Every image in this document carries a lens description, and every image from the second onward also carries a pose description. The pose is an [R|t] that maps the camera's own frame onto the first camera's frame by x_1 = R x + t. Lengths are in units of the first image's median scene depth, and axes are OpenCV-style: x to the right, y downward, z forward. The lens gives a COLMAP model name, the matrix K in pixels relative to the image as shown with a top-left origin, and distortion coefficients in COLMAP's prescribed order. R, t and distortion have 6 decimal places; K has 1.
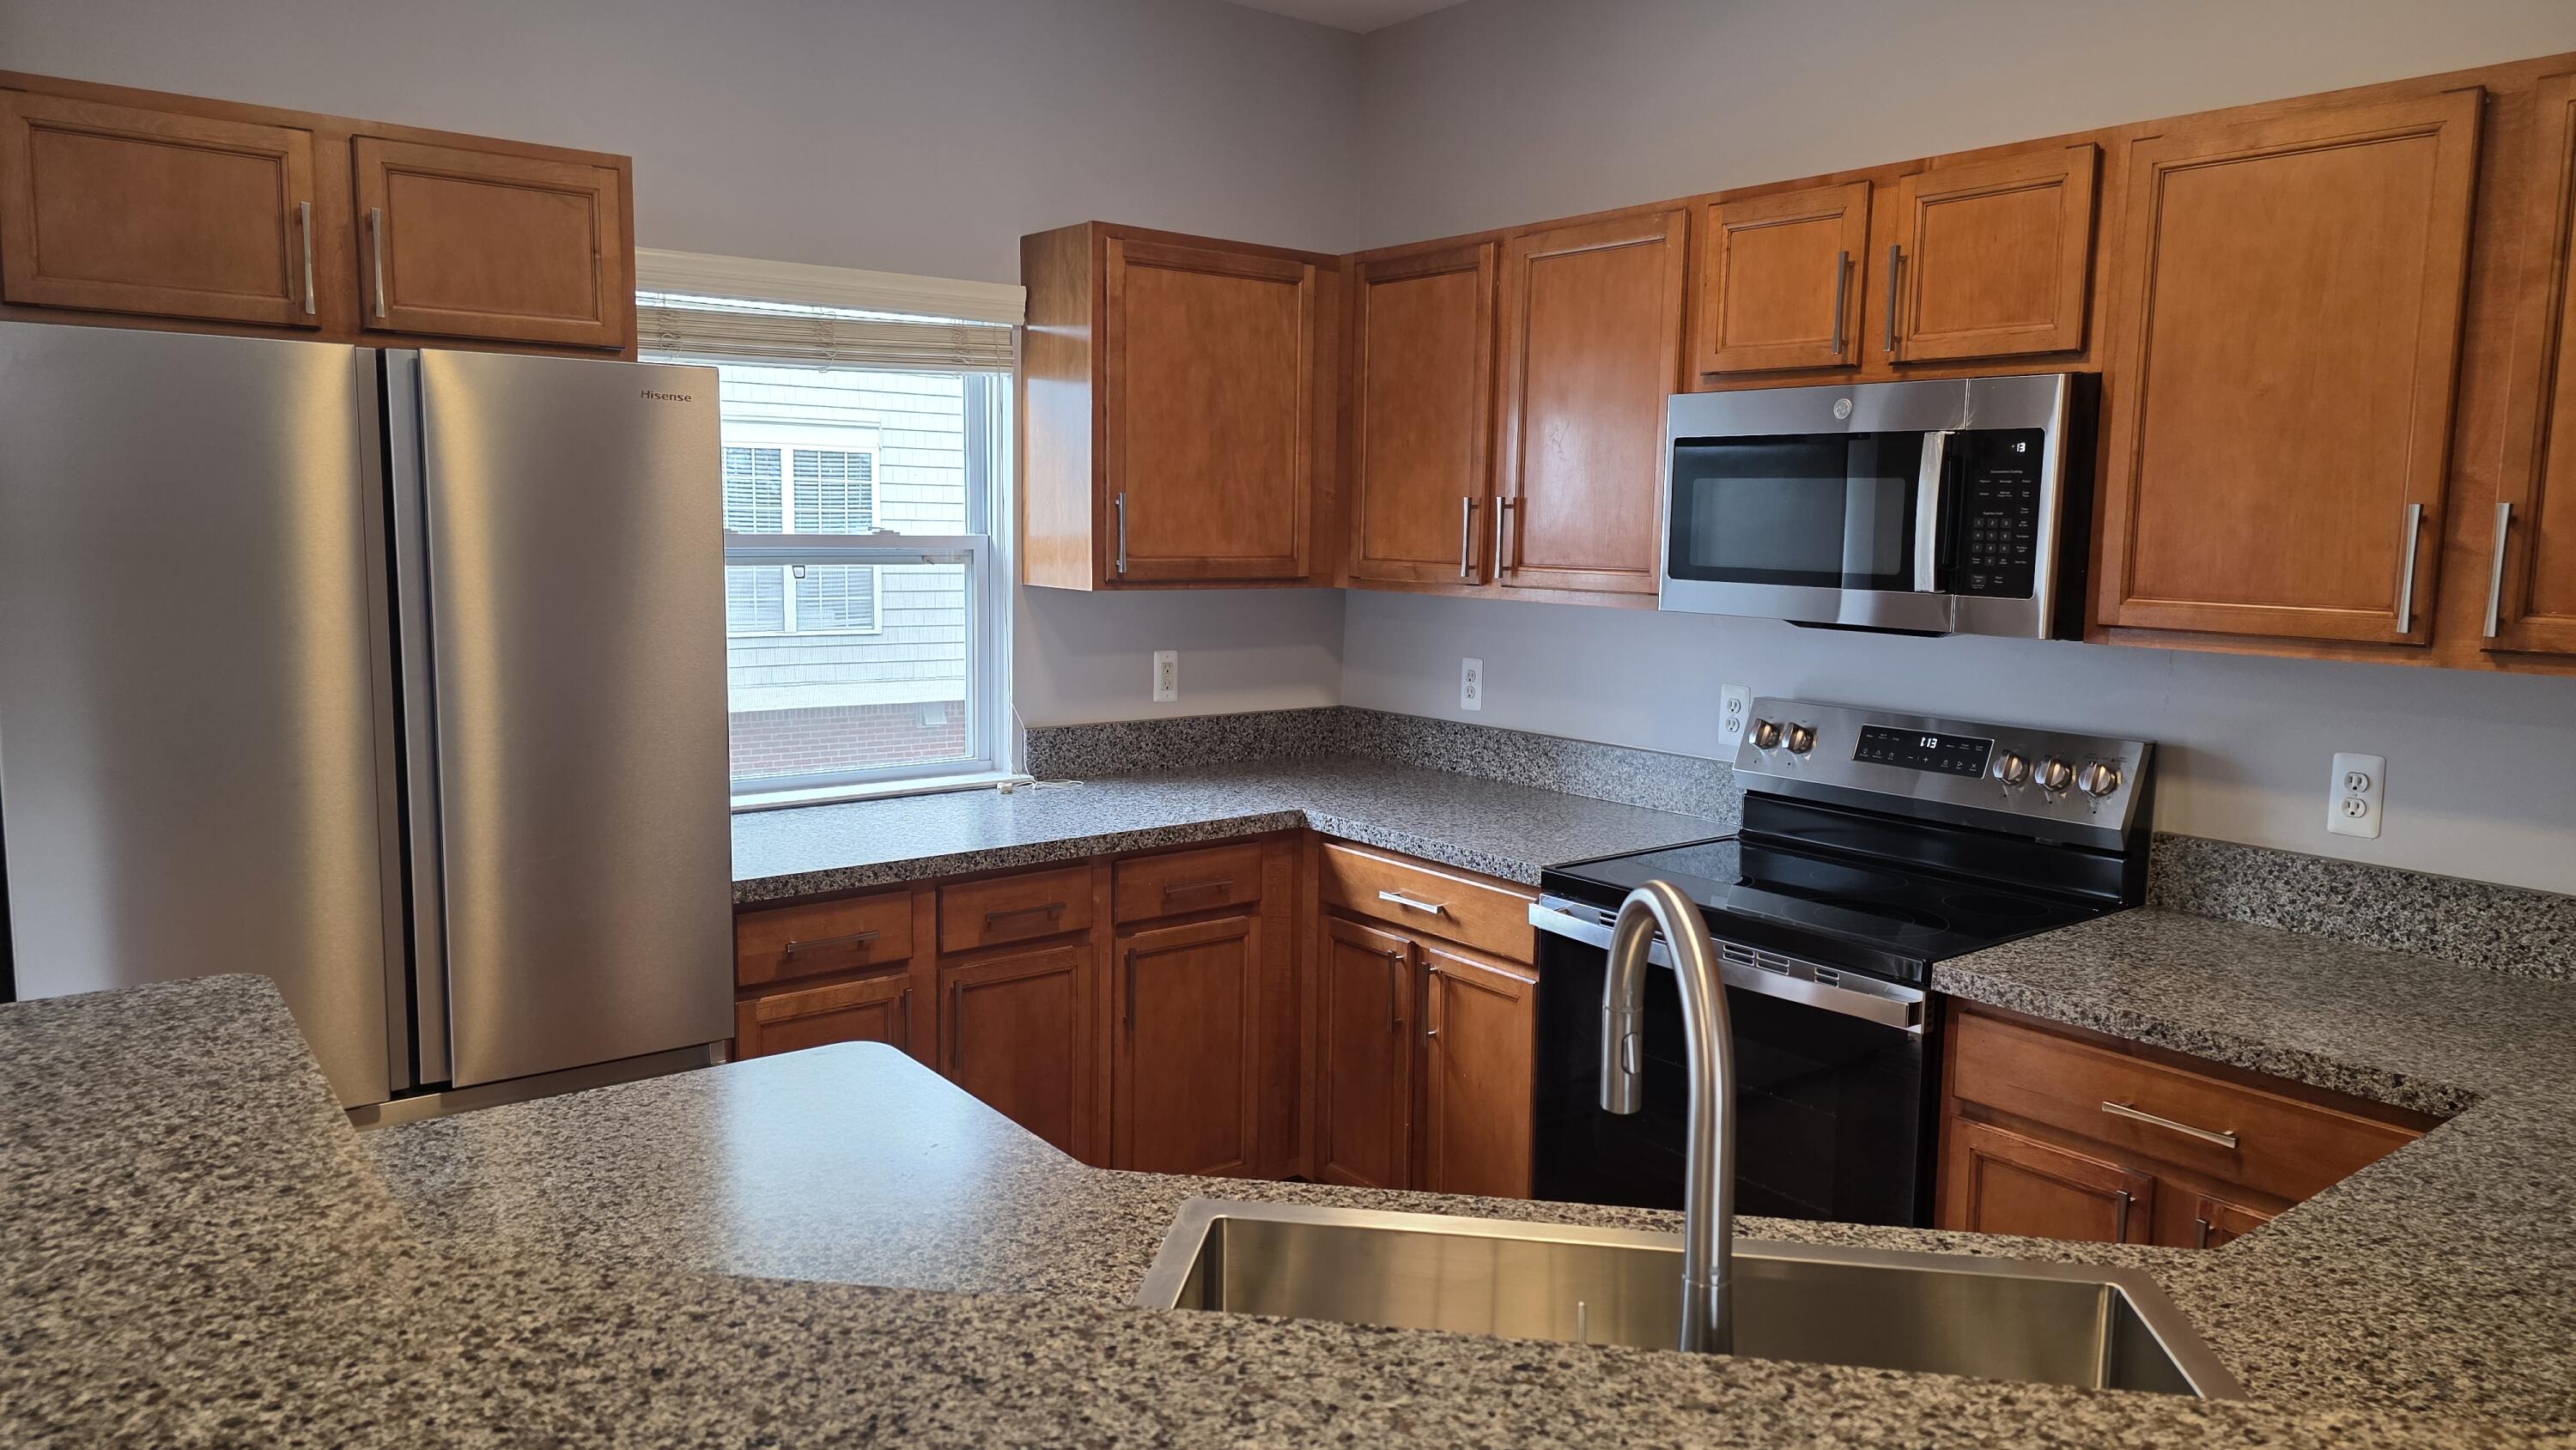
lens RADIAL K [[1705.5, 0, 1290.6], [0, 1705.5, 716.4], [0, 0, 1]] dist [0.073050, -0.061228]
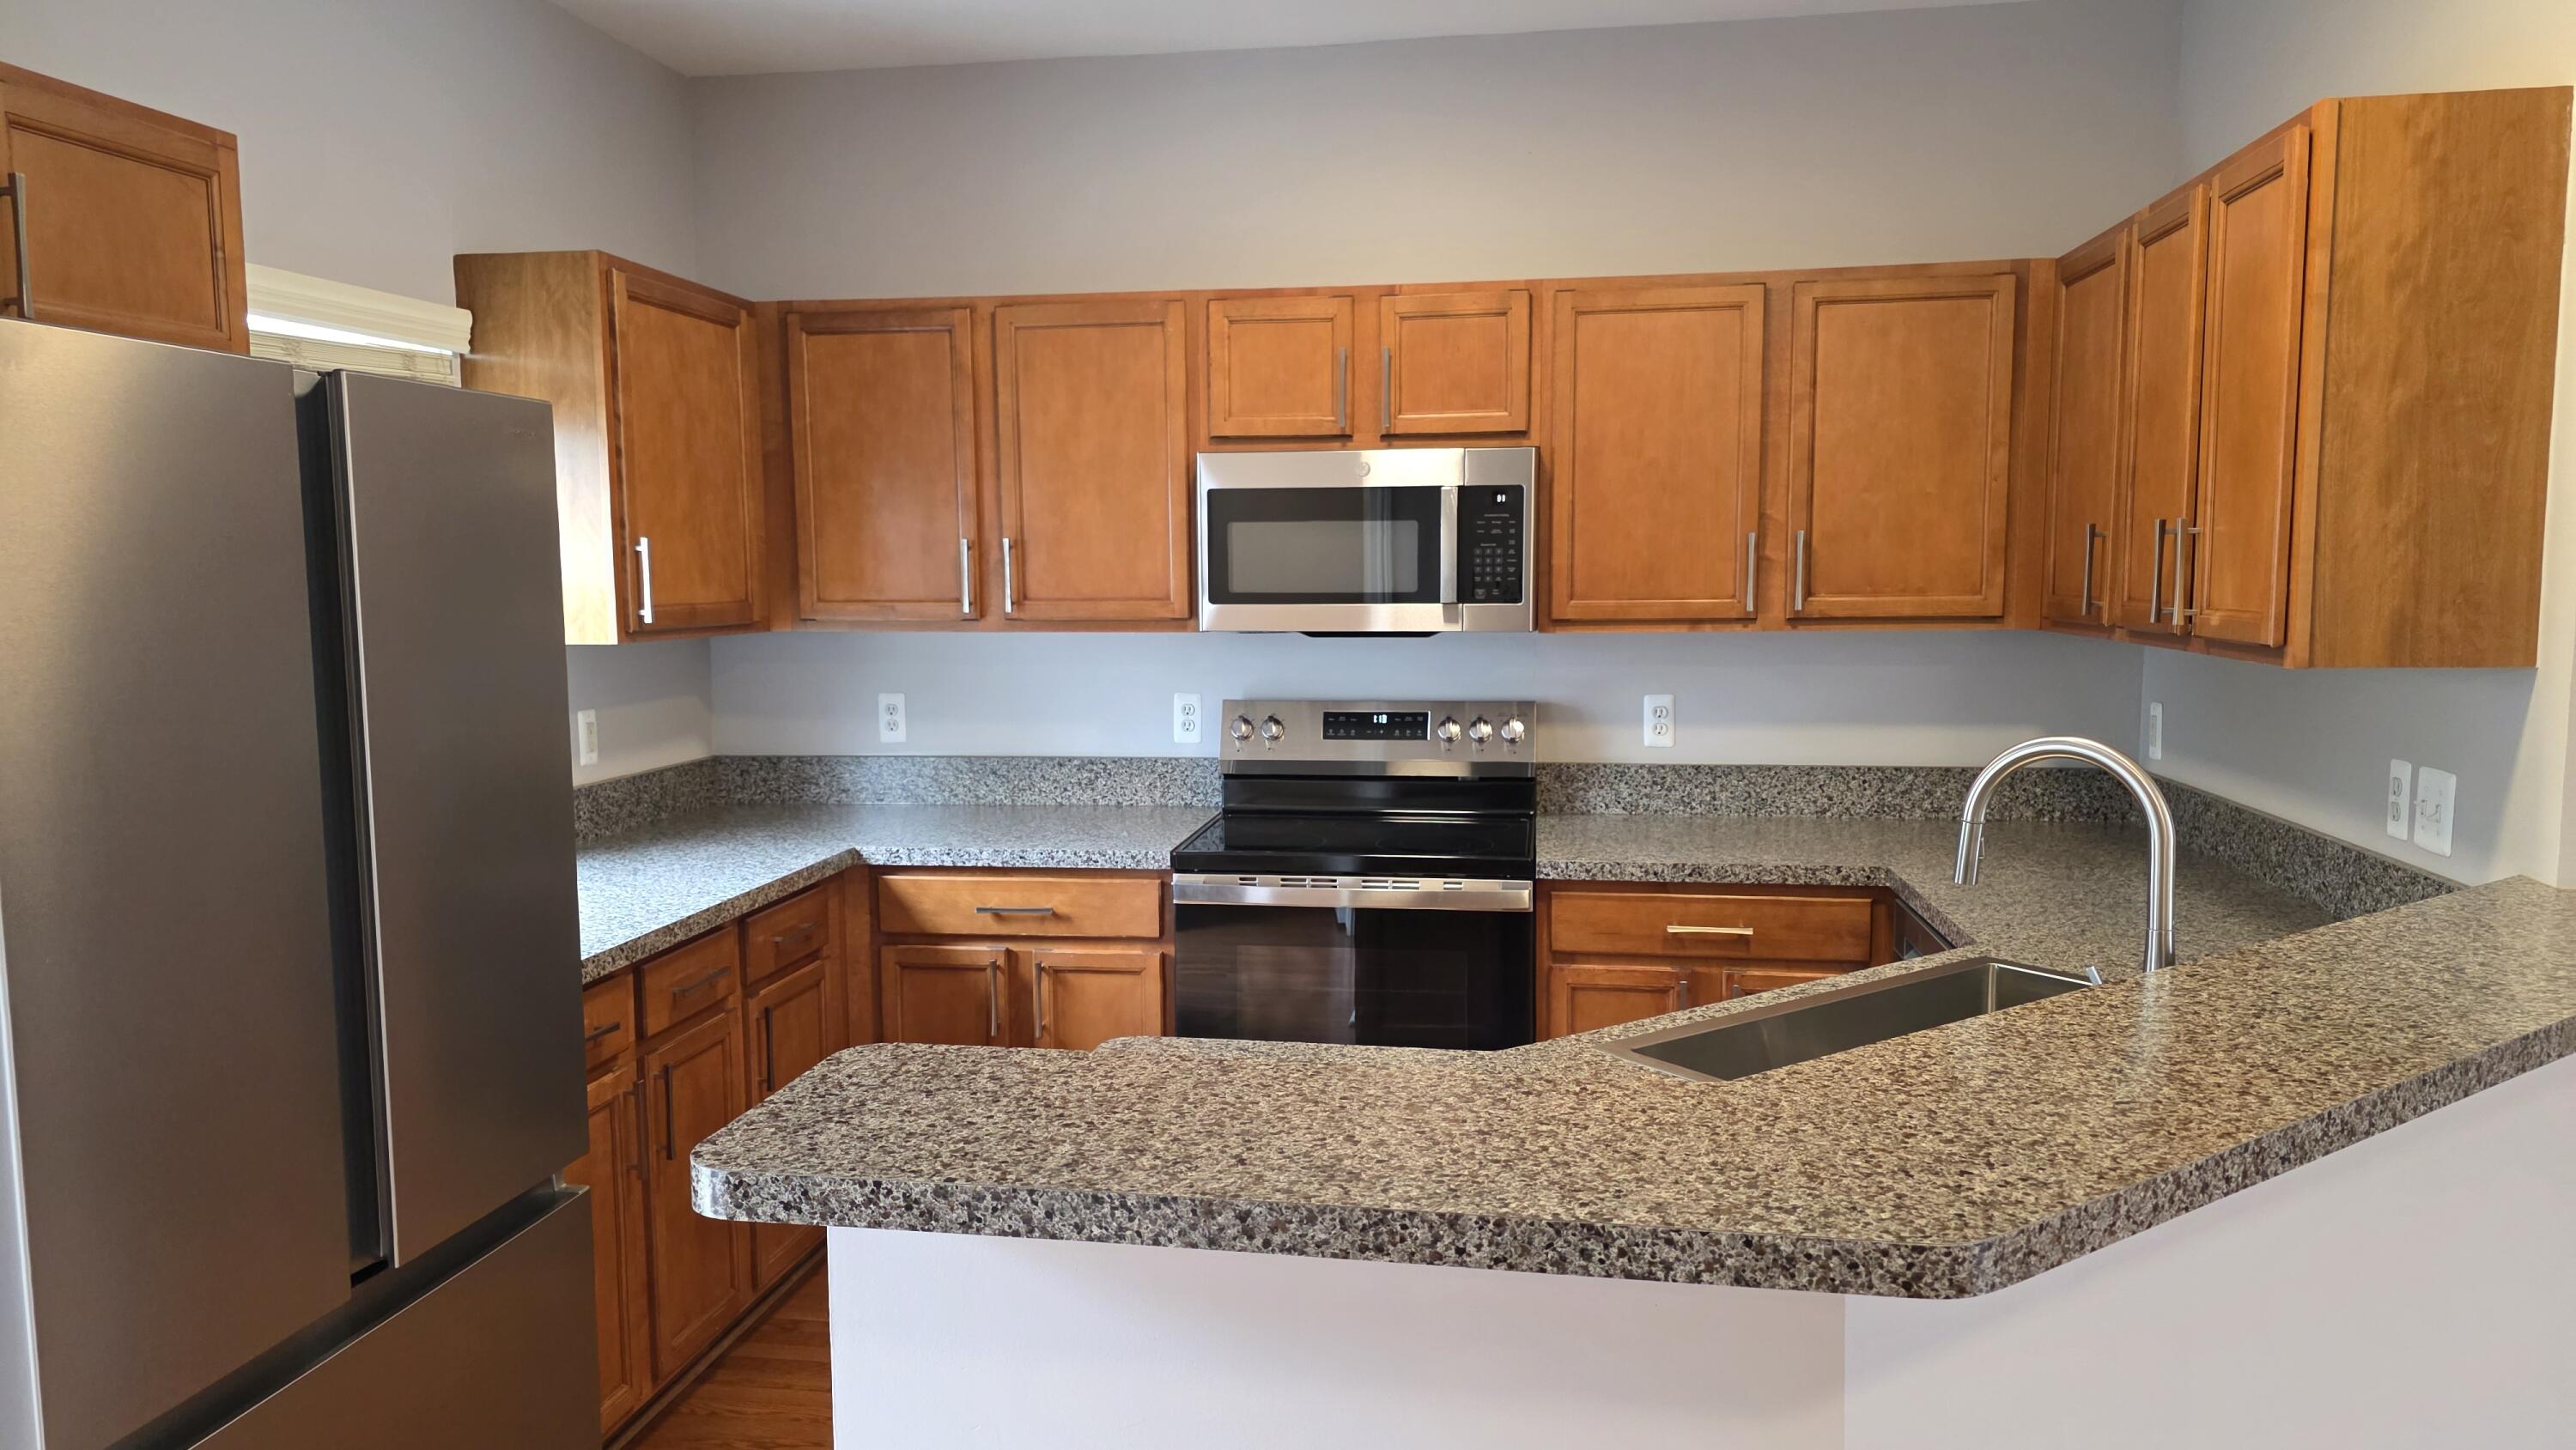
lens RADIAL K [[1705.5, 0, 1293.1], [0, 1705.5, 729.7], [0, 0, 1]] dist [0.073050, -0.061228]
pose [[0.730649, -0.089506, 0.676861, -0.650382], [0.102825, 0.994488, 0.020513, -0.011975], [-0.674966, 0.054610, 0.735825, 0.086552]]
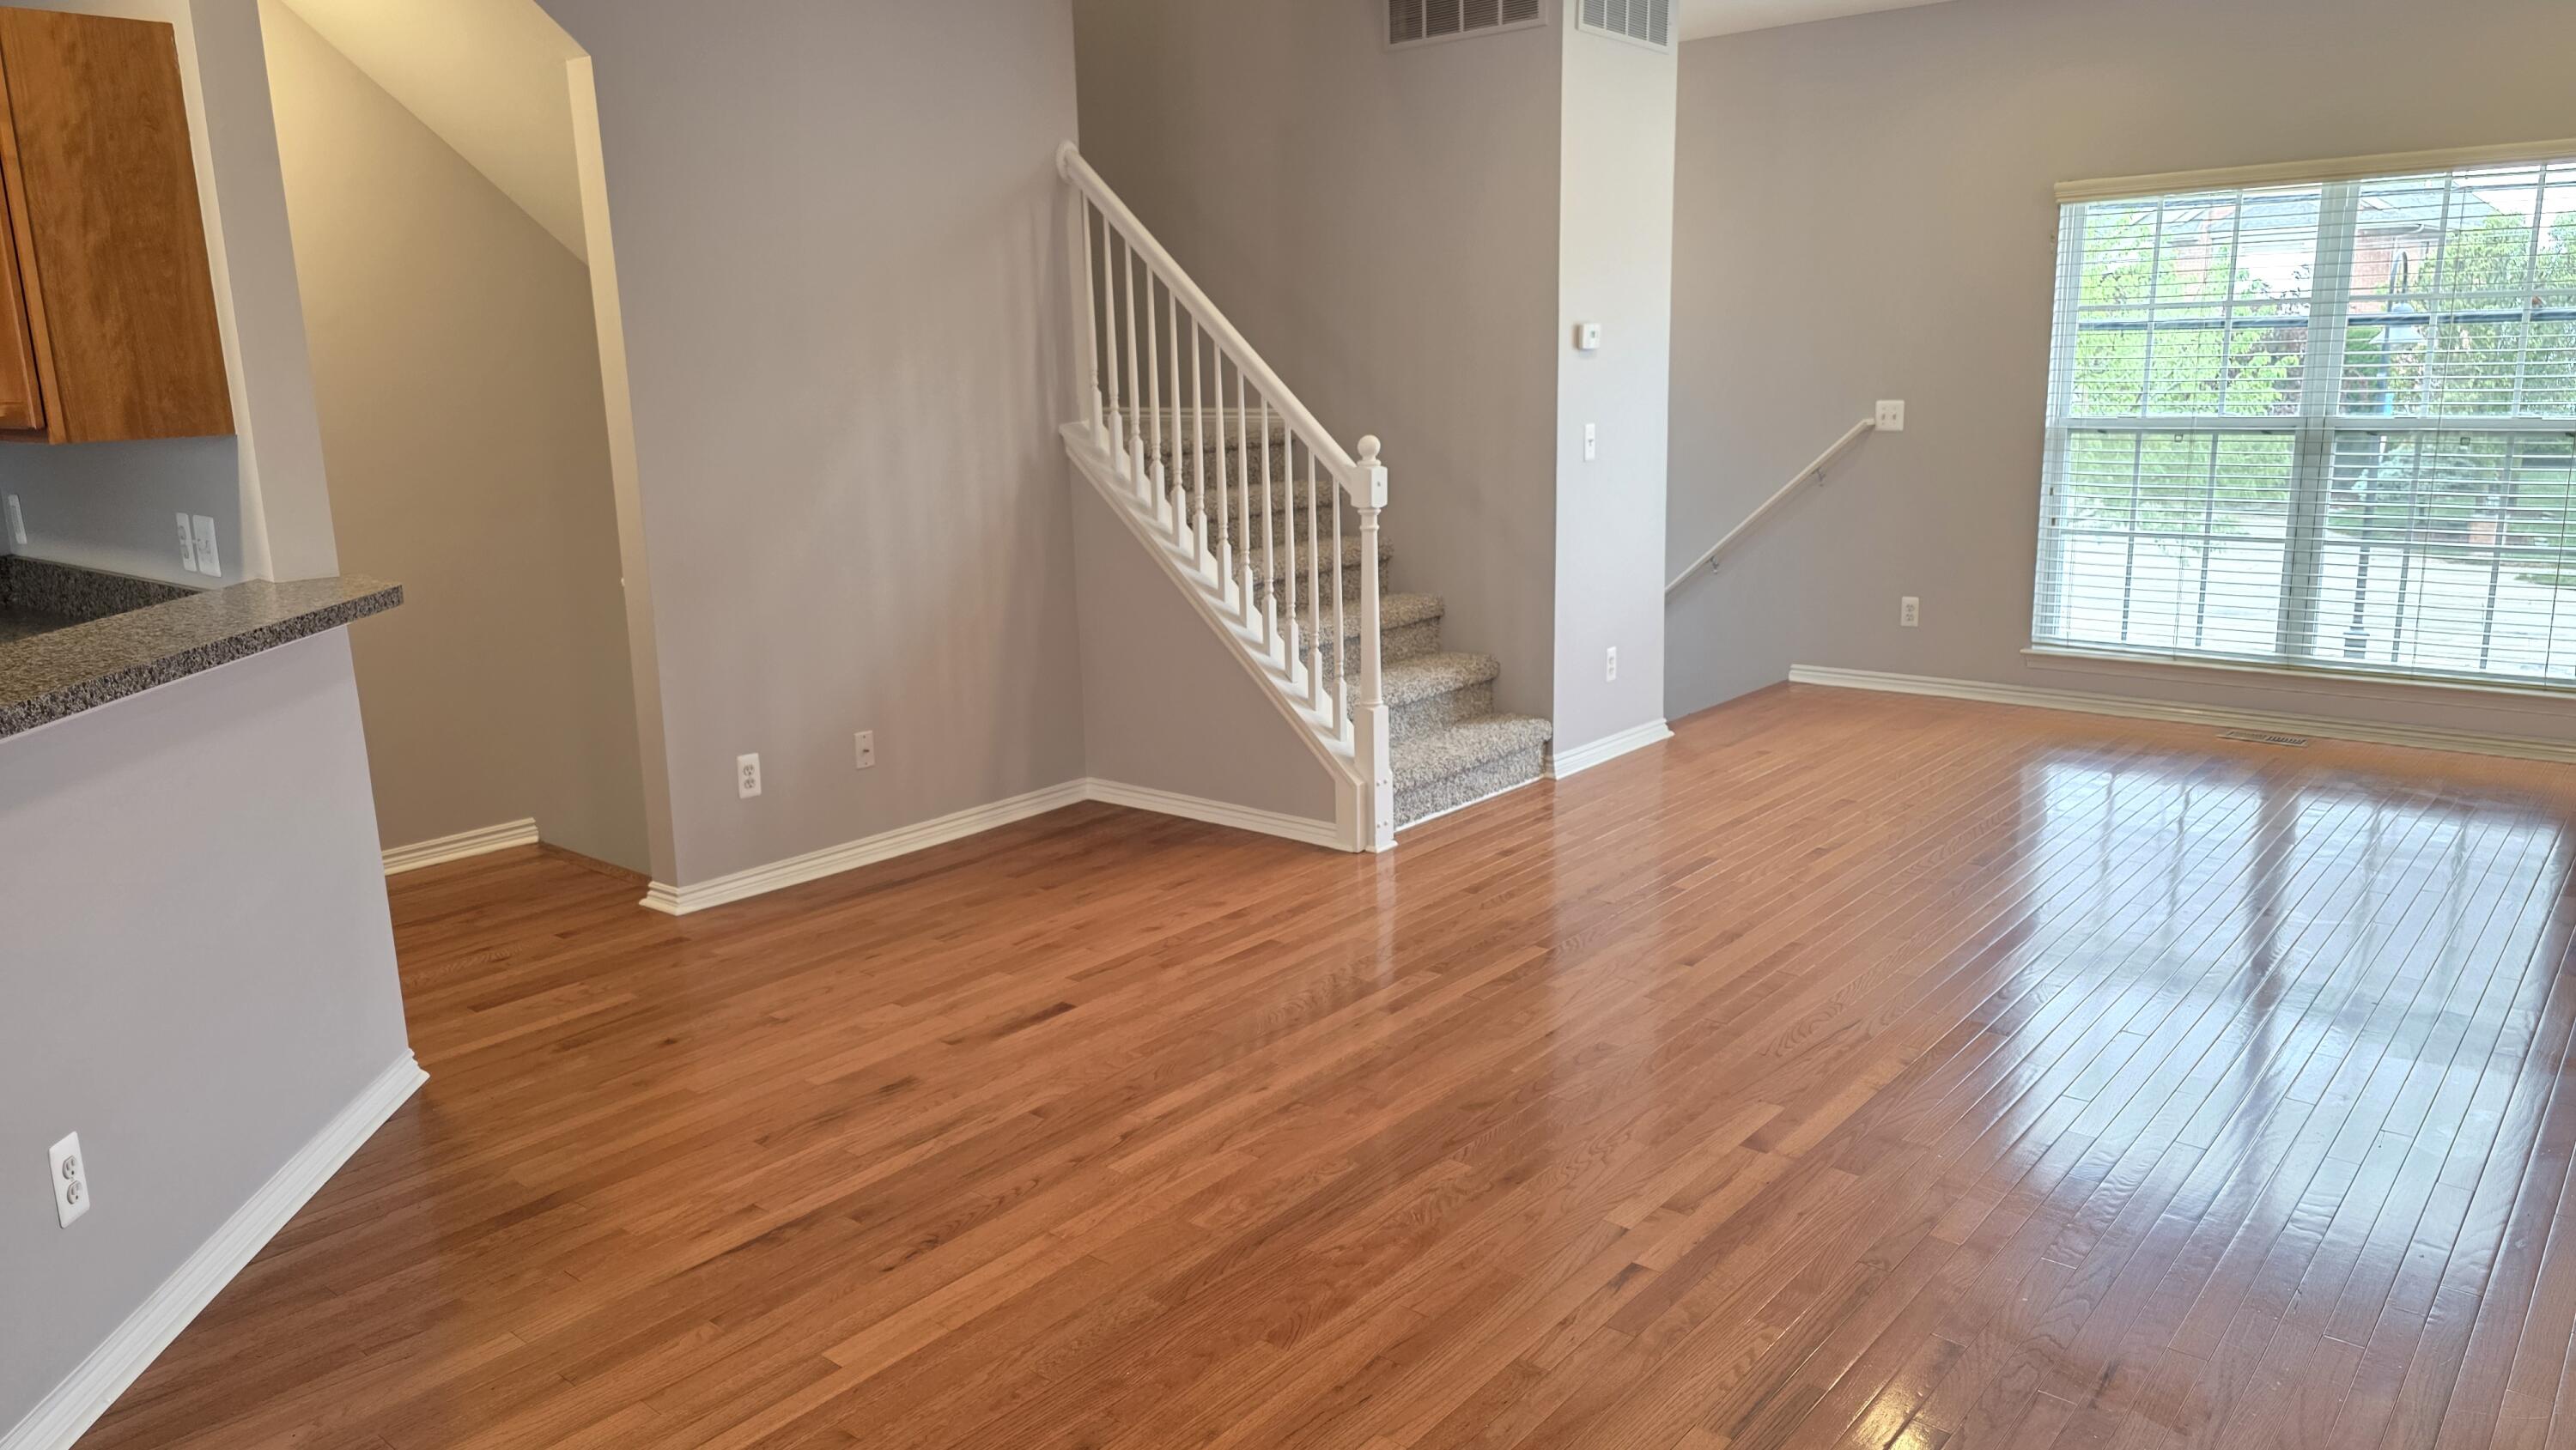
lens RADIAL K [[1705.5, 0, 1286.1], [0, 1705.5, 705.7], [0, 0, 1]] dist [0.073050, -0.061228]
pose [[-0.214609, -0.211866, 0.953444, -1.012232], [0.140478, 0.959344, 0.244797, 0.025297], [-0.966545, 0.186473, -0.176121, -0.169765]]
